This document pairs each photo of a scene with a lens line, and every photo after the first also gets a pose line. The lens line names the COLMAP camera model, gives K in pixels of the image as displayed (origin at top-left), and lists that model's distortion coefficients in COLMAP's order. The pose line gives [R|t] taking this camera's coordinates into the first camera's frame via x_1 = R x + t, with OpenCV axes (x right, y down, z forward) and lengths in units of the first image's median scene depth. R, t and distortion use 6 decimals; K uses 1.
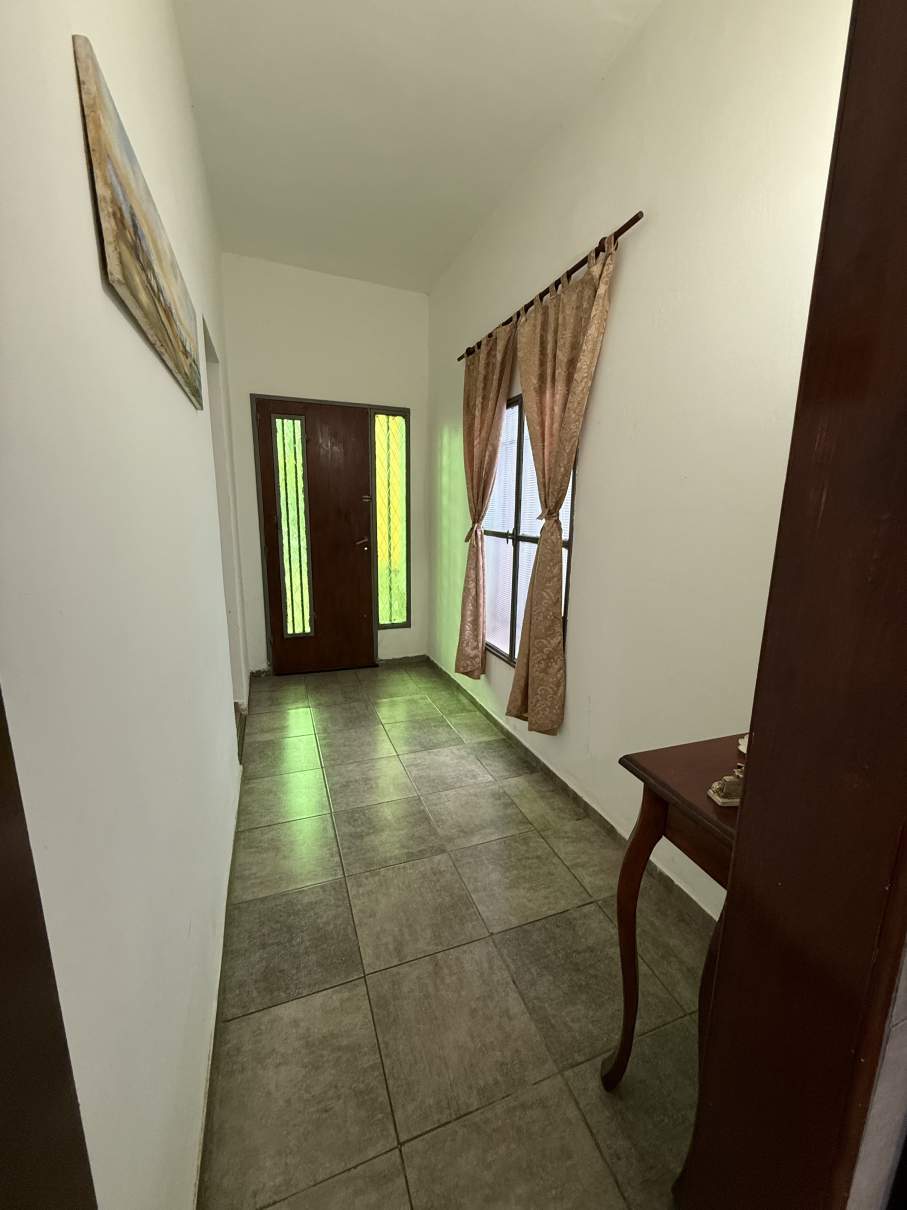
lens RADIAL K [[485.5, 0, 452.1], [0, 485.5, 604.5], [0, 0, 1]] dist [-0.005333, -0.000043]
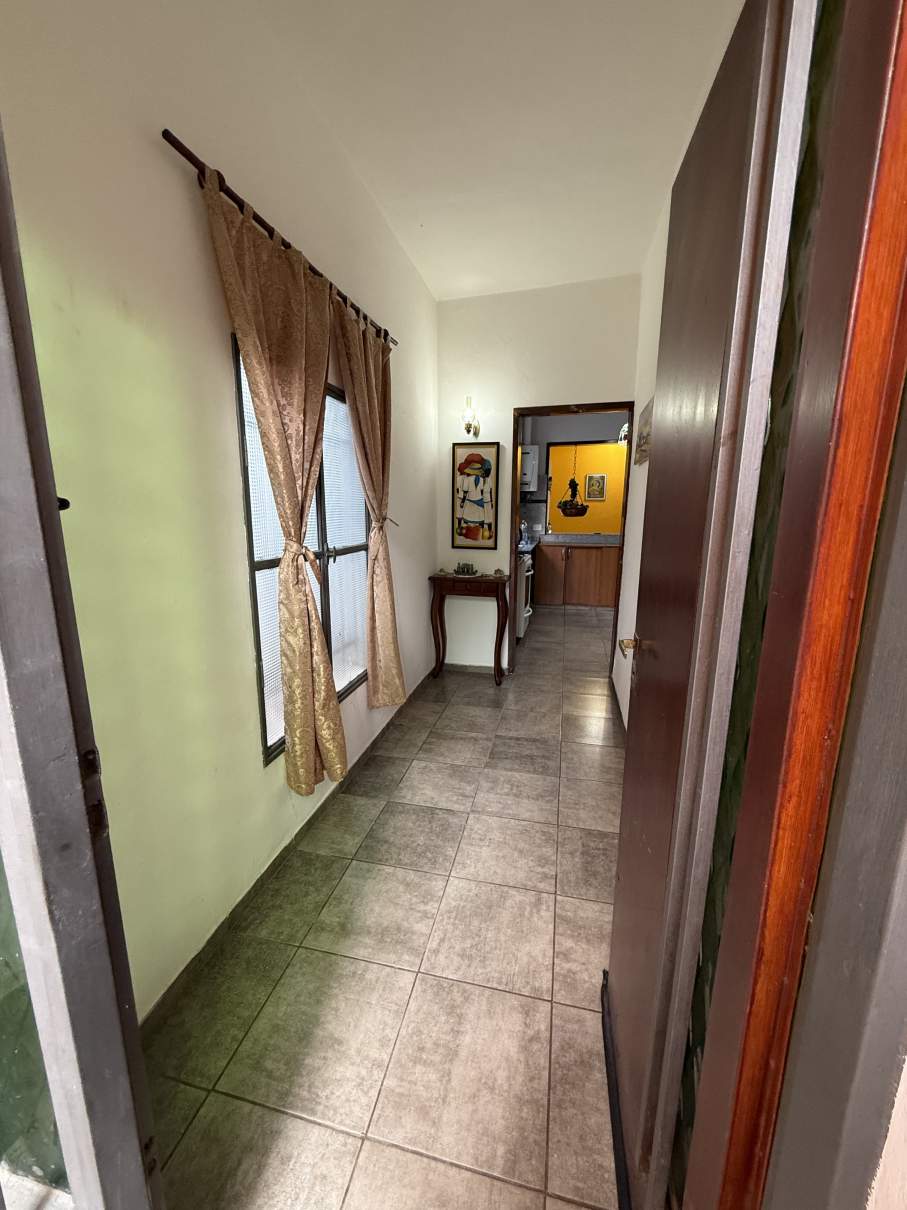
lens RADIAL K [[485.5, 0, 452.1], [0, 485.5, 604.5], [0, 0, 1]] dist [-0.005333, -0.000043]
pose [[-0.830644, -0.131527, 0.541046, -0.651090], [0.091344, 0.926347, 0.365428, -0.444888], [-0.549260, 0.352962, -0.757450, 1.995391]]
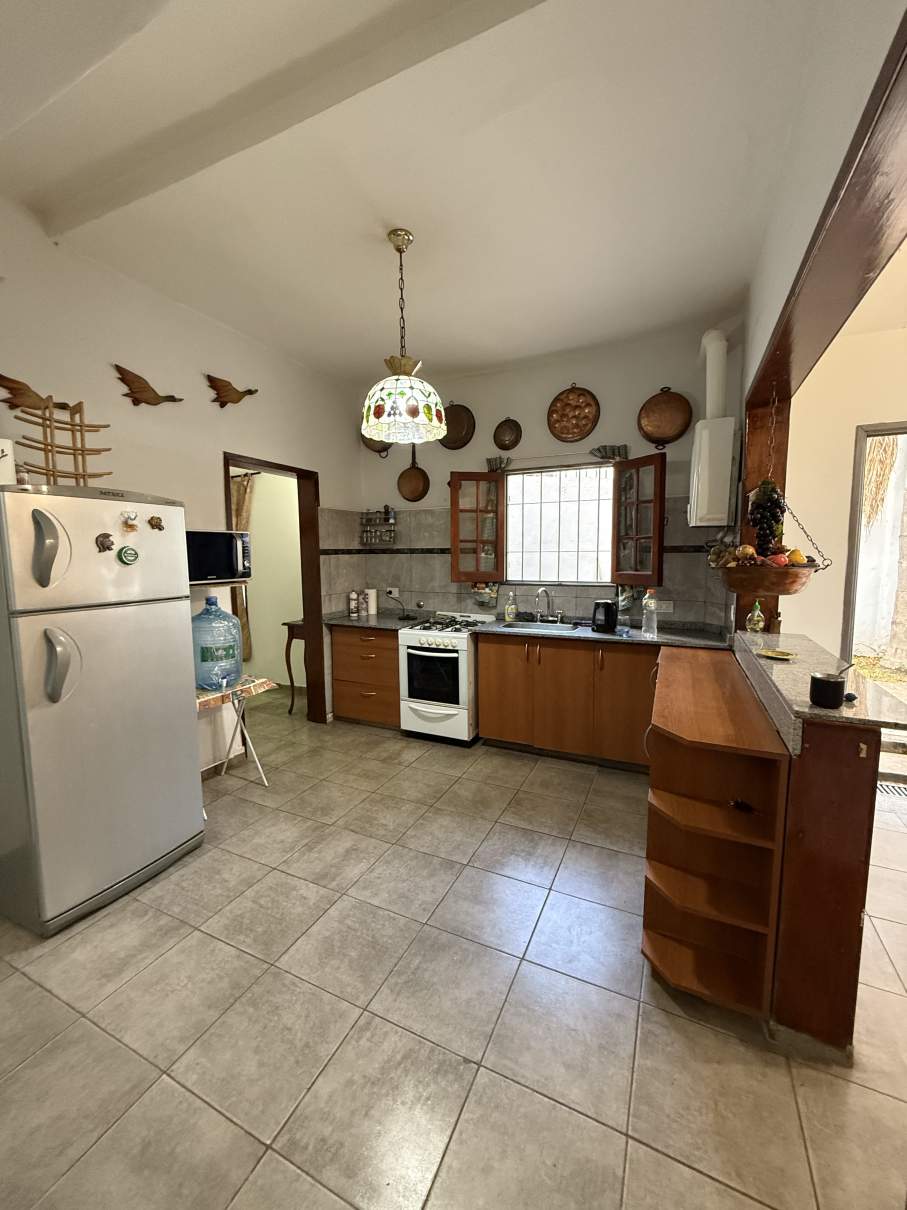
lens RADIAL K [[482.5, 0, 453.9], [0, 482.5, 601.5], [0, 0, 1]] dist [-0.000115, 0.000536]
pose [[0.719028, -0.092827, 0.688754, -0.737010], [0.158232, 0.986877, -0.032181, 0.243868], [-0.676728, 0.132122, 0.724281, -1.573895]]
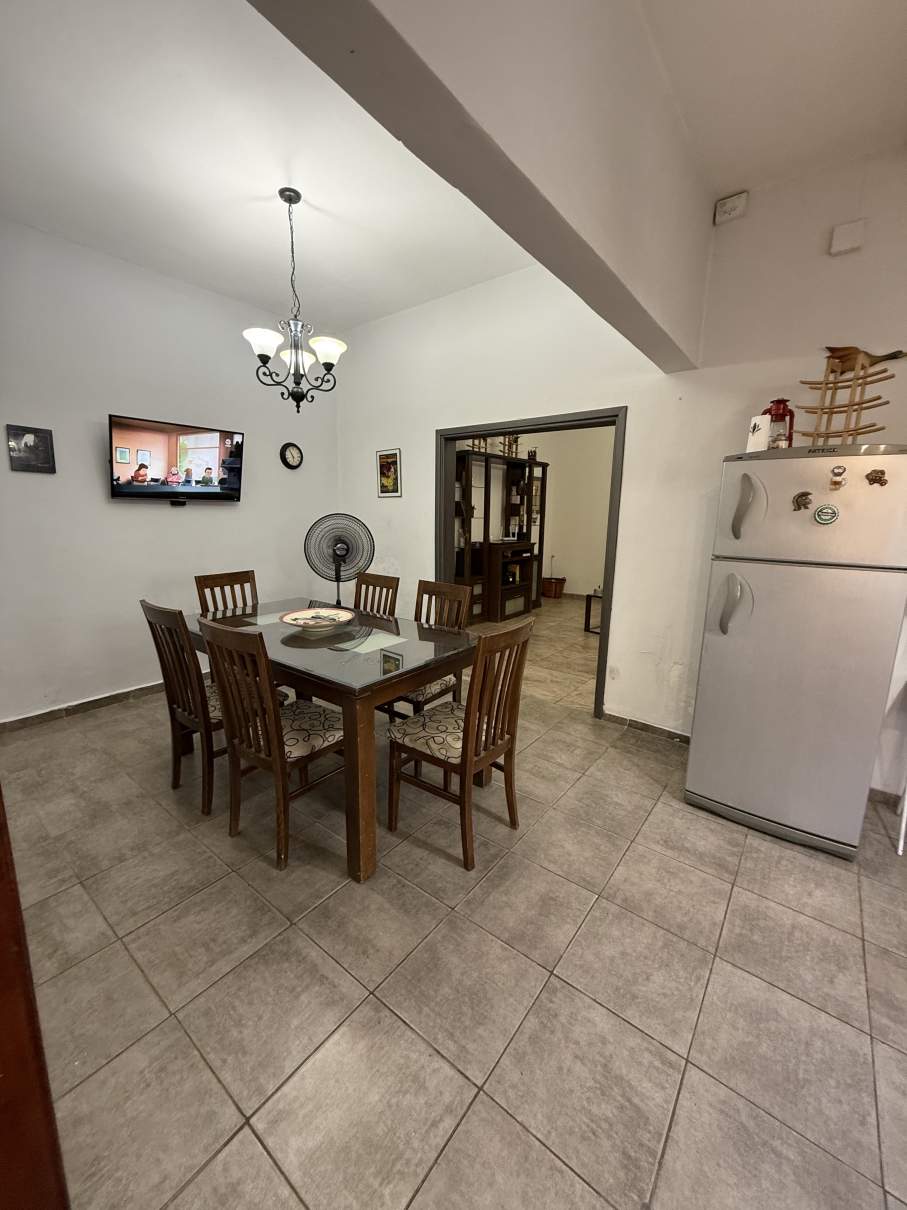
lens RADIAL K [[482.5, 0, 453.9], [0, 482.5, 601.5], [0, 0, 1]] dist [-0.000115, 0.000536]
pose [[0.525708, 0.148177, -0.837660, -0.090308], [-0.178994, 0.981935, 0.061363, 0.252772], [0.831620, 0.117677, 0.542734, -1.515747]]
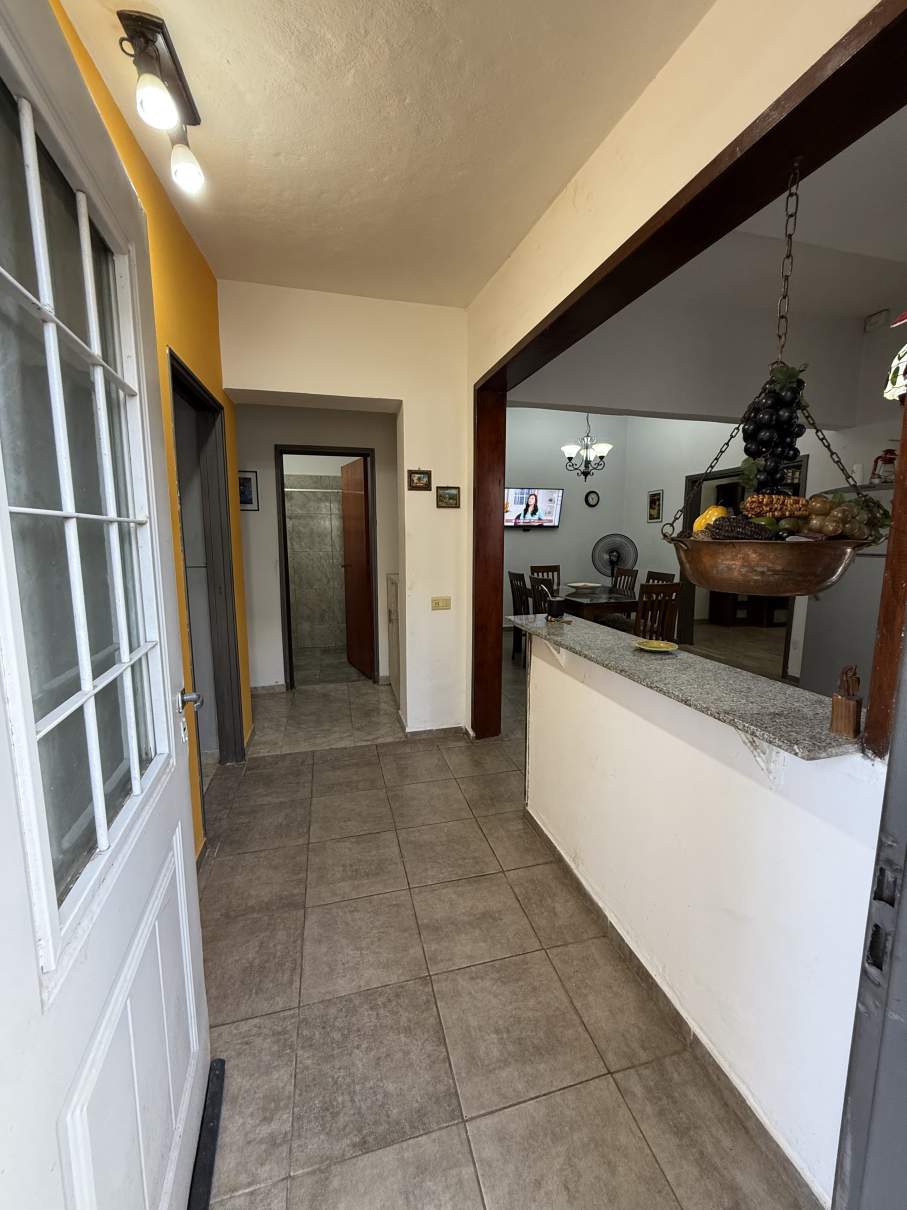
lens RADIAL K [[482.5, 0, 453.9], [0, 482.5, 601.5], [0, 0, 1]] dist [-0.000115, 0.000536]
pose [[-0.103017, 0.117689, -0.987693, 1.197338], [-0.200897, 0.970050, 0.136541, 0.312851], [0.974181, 0.212490, -0.076289, -1.565876]]
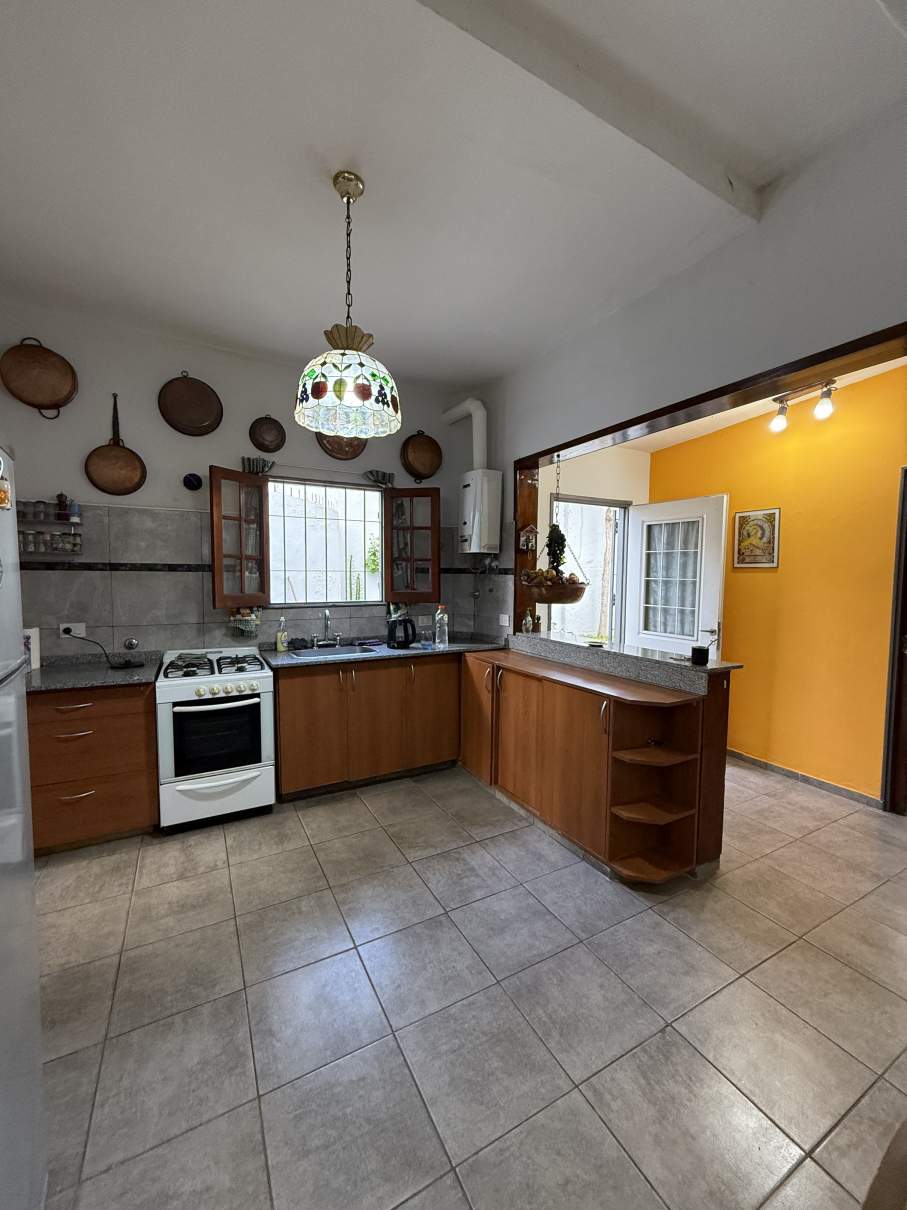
lens RADIAL K [[482.5, 0, 453.9], [0, 482.5, 601.5], [0, 0, 1]] dist [-0.000115, 0.000536]
pose [[-0.139927, -0.077740, 0.987105, -0.962848], [0.186961, 0.976906, 0.103439, 0.068681], [-0.972351, 0.199025, -0.122161, -0.726708]]
